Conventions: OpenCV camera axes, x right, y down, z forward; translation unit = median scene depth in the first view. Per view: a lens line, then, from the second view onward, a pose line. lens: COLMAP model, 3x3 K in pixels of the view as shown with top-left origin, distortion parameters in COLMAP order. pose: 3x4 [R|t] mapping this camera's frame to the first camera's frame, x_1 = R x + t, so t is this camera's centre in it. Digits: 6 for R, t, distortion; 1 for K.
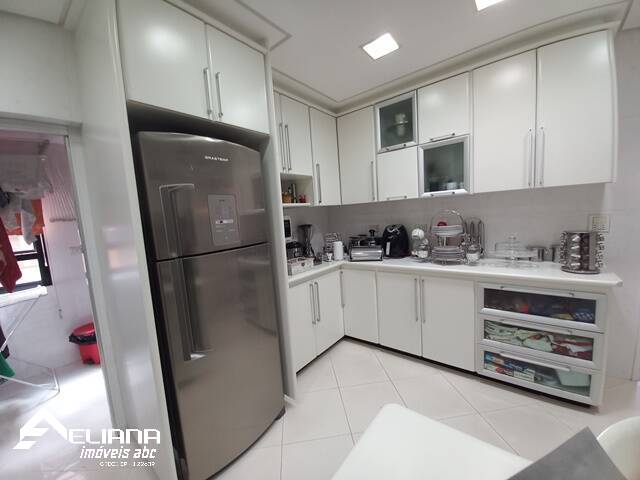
lens RADIAL K [[253.3, 0, 320.0], [0, 253.3, 240.0], [0, 0, 1]] dist [0.000027, 0.000133]
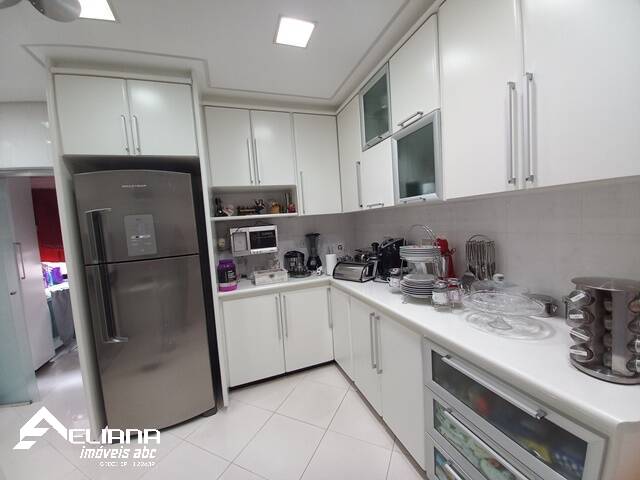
lens RADIAL K [[251.5, 0, 319.0], [0, 251.5, 240.5], [0, 0, 1]] dist [0.004193, -0.011085]
pose [[0.847618, 0.047875, -0.528443, 0.608623], [-0.043963, 0.998833, 0.019975, -0.071213], [0.528783, 0.006301, 0.848733, 0.261809]]
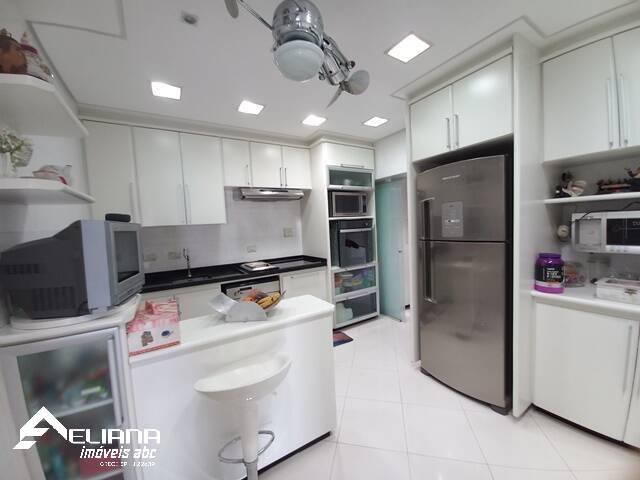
lens RADIAL K [[251.5, 0, 319.0], [0, 251.5, 240.5], [0, 0, 1]] dist [0.004193, -0.011085]
pose [[-0.330980, 0.145599, -0.932338, 0.733326], [-0.022514, 0.986525, 0.162054, -0.108326], [0.943369, 0.074627, -0.323242, 0.467023]]
